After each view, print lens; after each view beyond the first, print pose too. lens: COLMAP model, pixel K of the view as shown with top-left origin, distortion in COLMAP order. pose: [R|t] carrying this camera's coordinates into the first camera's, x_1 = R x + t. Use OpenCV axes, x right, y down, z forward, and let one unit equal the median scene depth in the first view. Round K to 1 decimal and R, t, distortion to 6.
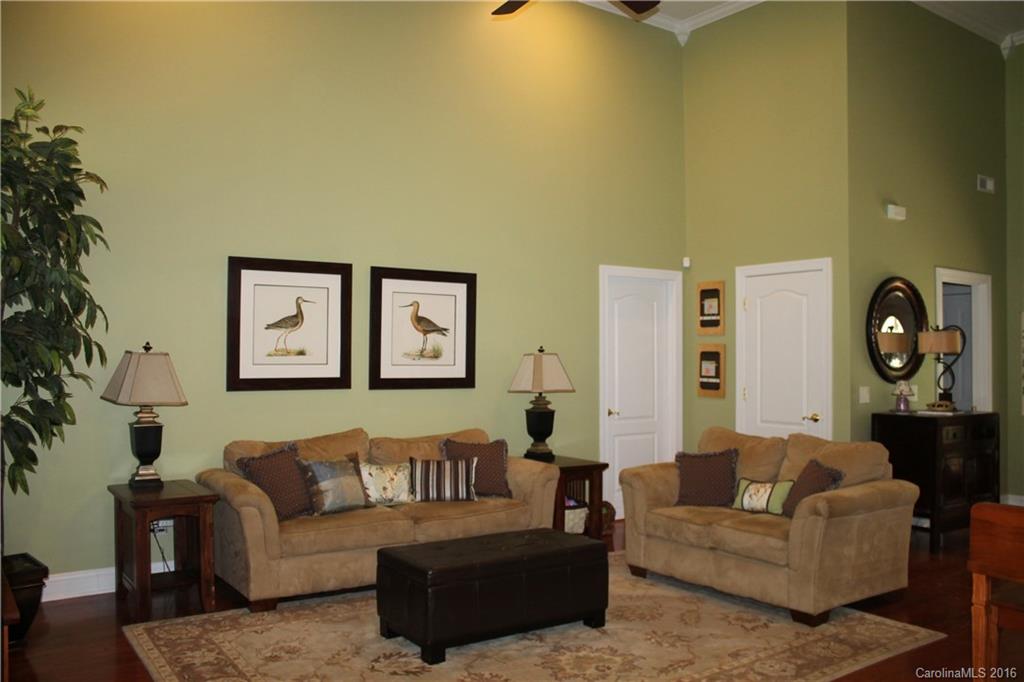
lens RADIAL K [[861.1, 0, 512.0], [0, 861.1, 341.0], [0, 0, 1]] dist [-0.134439, 0.006930]
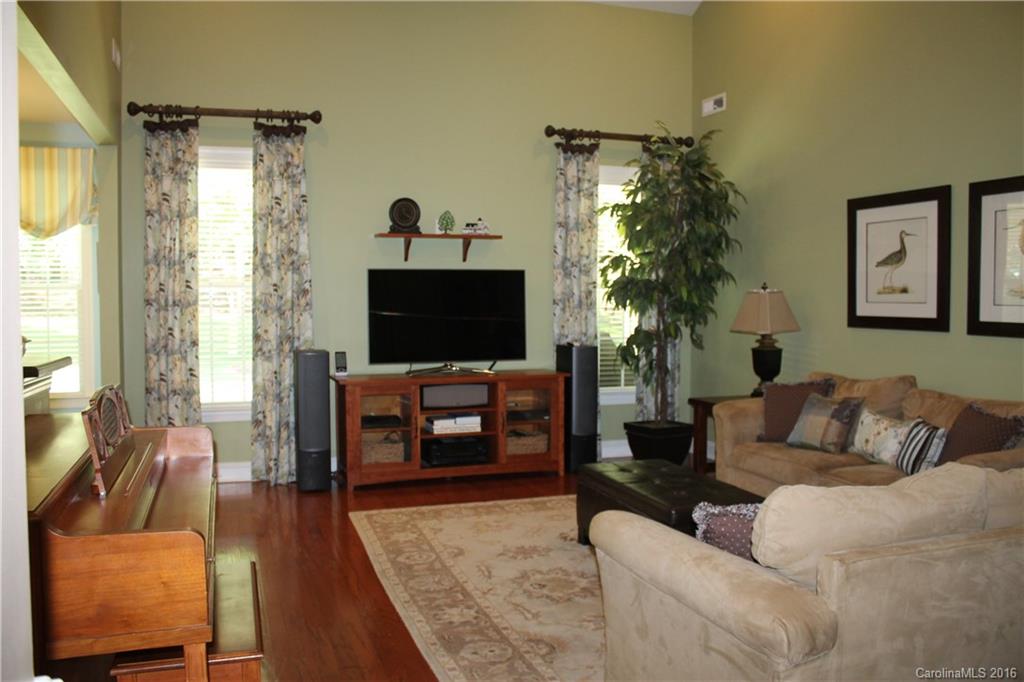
lens RADIAL K [[861.1, 0, 512.0], [0, 861.1, 341.0], [0, 0, 1]] dist [-0.134439, 0.006930]
pose [[-0.277745, 0.047244, -0.959493, 0.759863], [0.018528, 0.998868, 0.043819, 0.021344], [0.960476, -0.005607, -0.278305, 0.849884]]
